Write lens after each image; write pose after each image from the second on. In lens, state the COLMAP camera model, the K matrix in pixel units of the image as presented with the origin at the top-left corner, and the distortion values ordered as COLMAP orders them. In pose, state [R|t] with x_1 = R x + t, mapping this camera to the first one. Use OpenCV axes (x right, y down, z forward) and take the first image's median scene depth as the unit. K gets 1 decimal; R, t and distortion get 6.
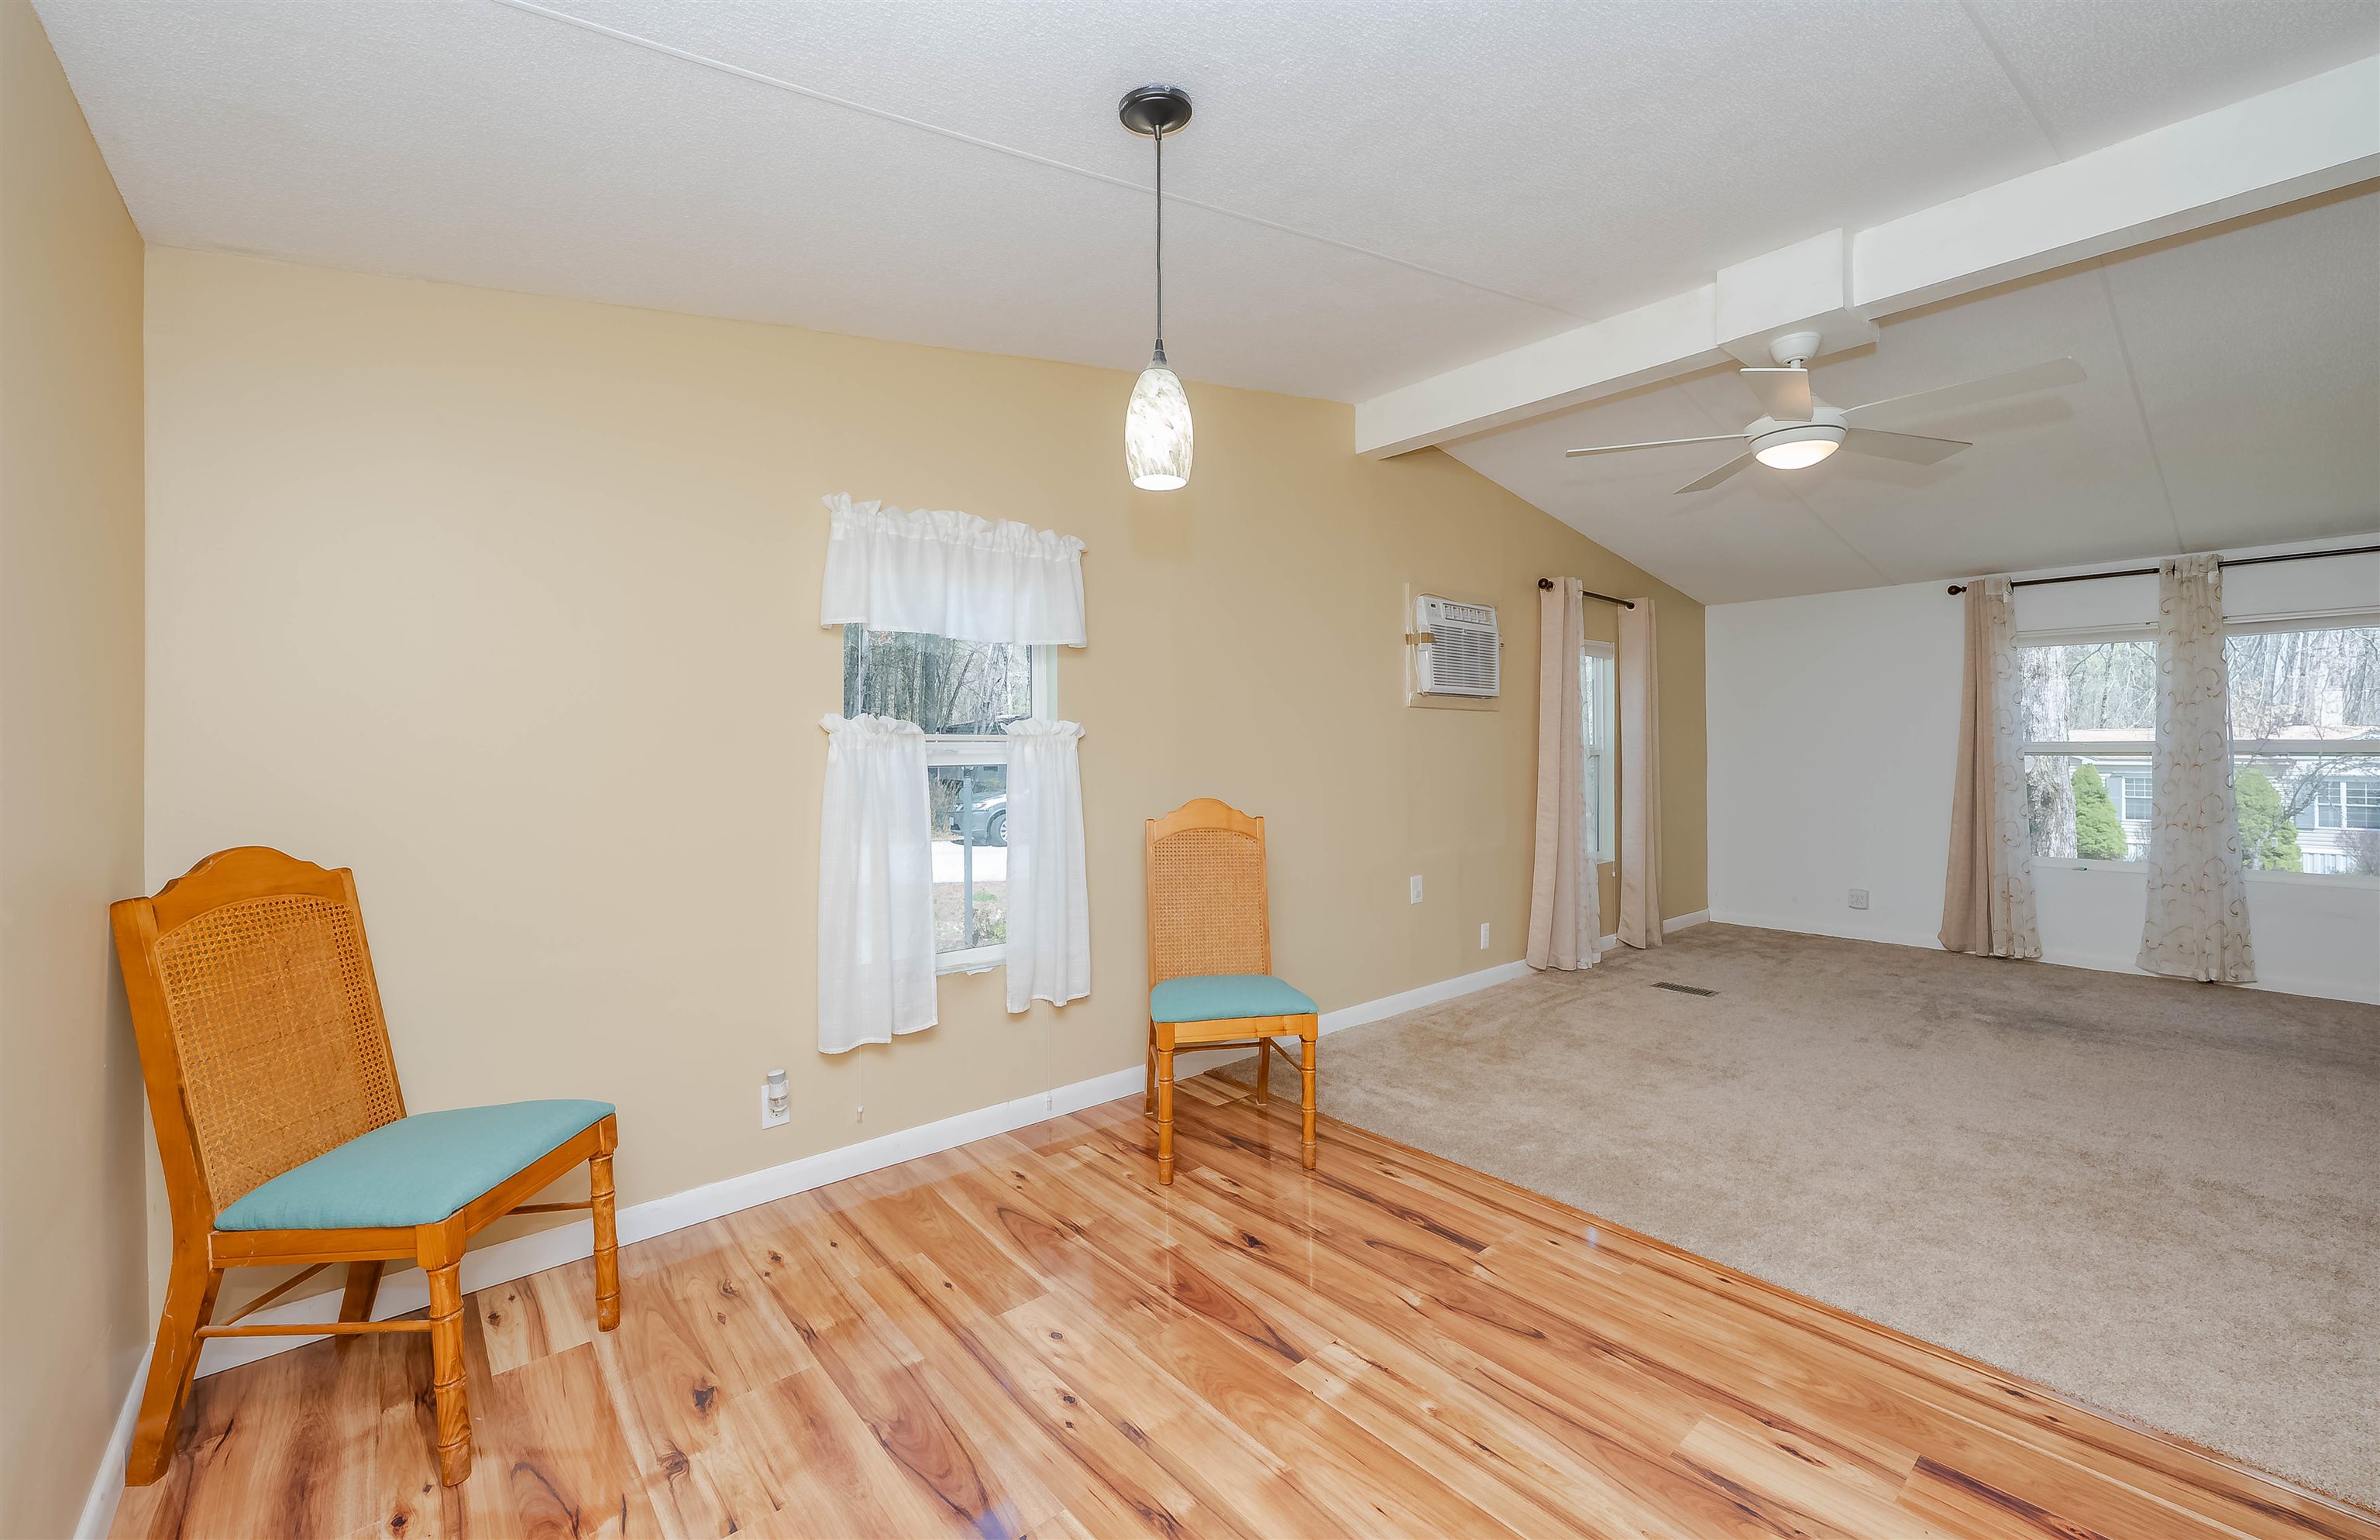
lens RADIAL K [[955.2, 0, 1239.2], [0, 955.2, 745.0], [0, 0, 1]] dist [0.000618, -0.000062]
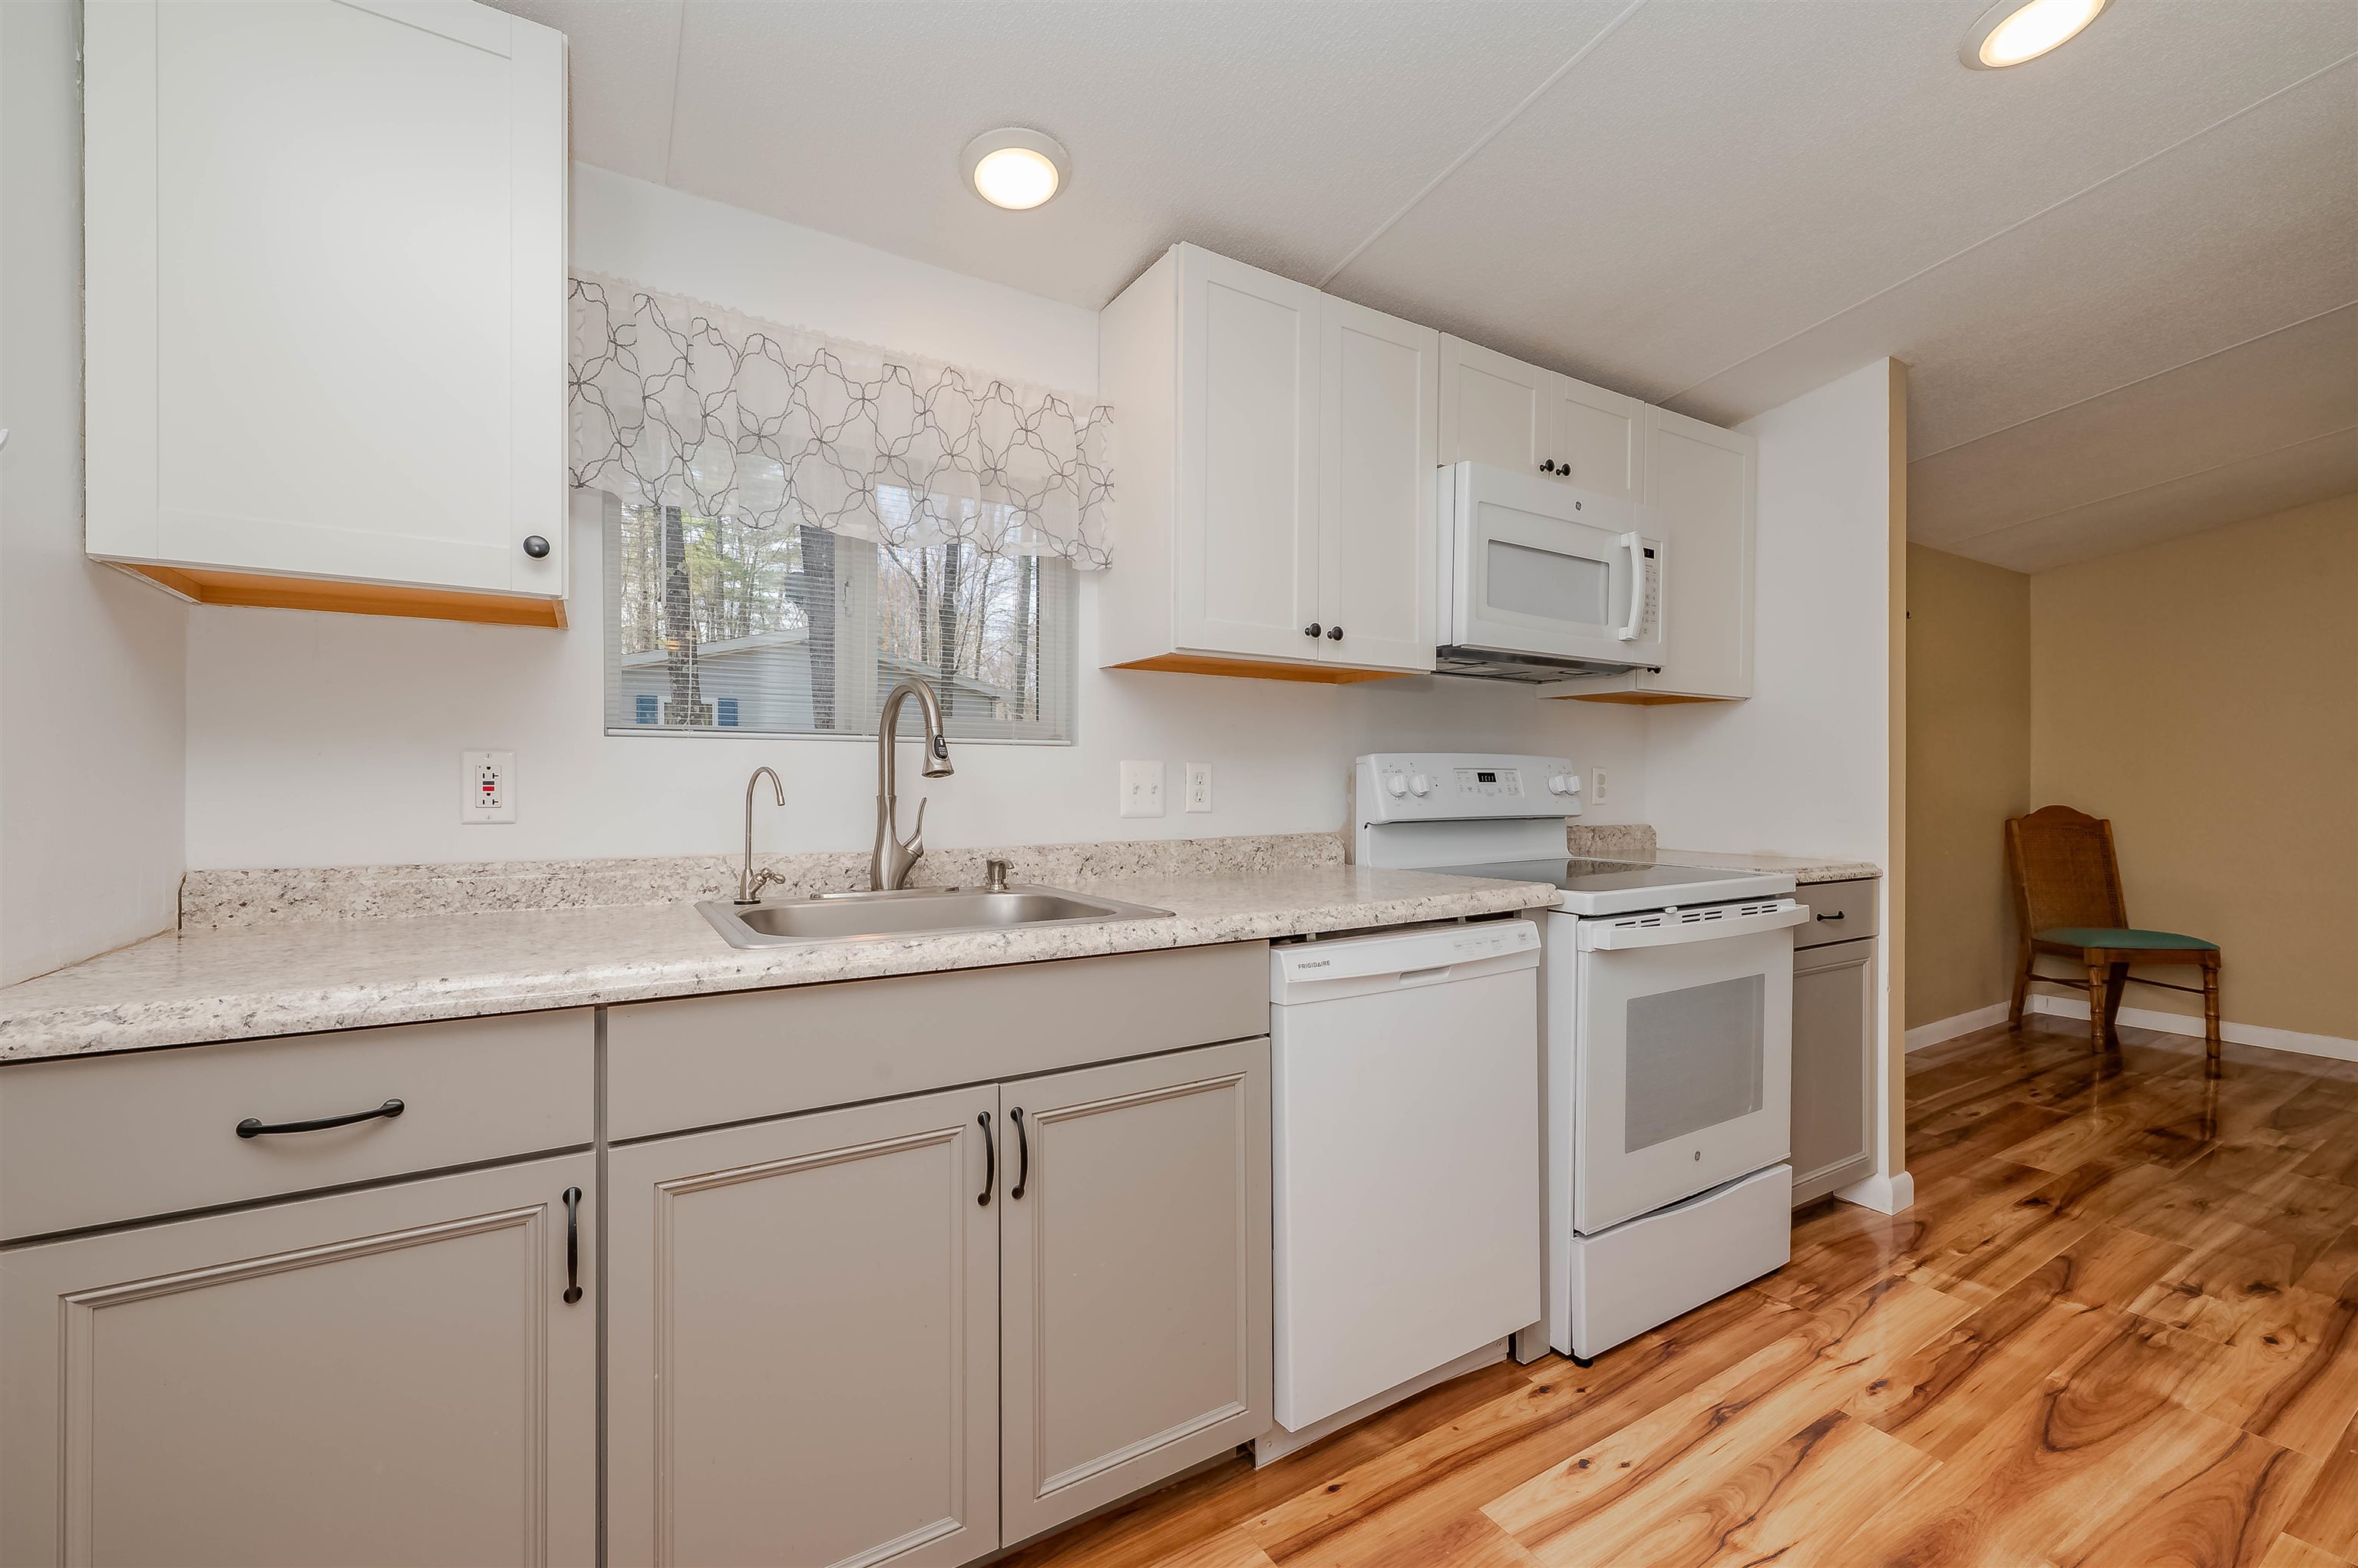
lens RADIAL K [[955.9, 0, 1134.9], [0, 955.9, 772.0], [0, 0, 1]] dist [-0.003763, 0.001655]
pose [[-0.203018, -0.001998, -0.979173, 1.498101], [-0.002352, 0.999996, -0.001553, 0.019345], [0.979172, 0.001987, -0.203021, -0.687002]]
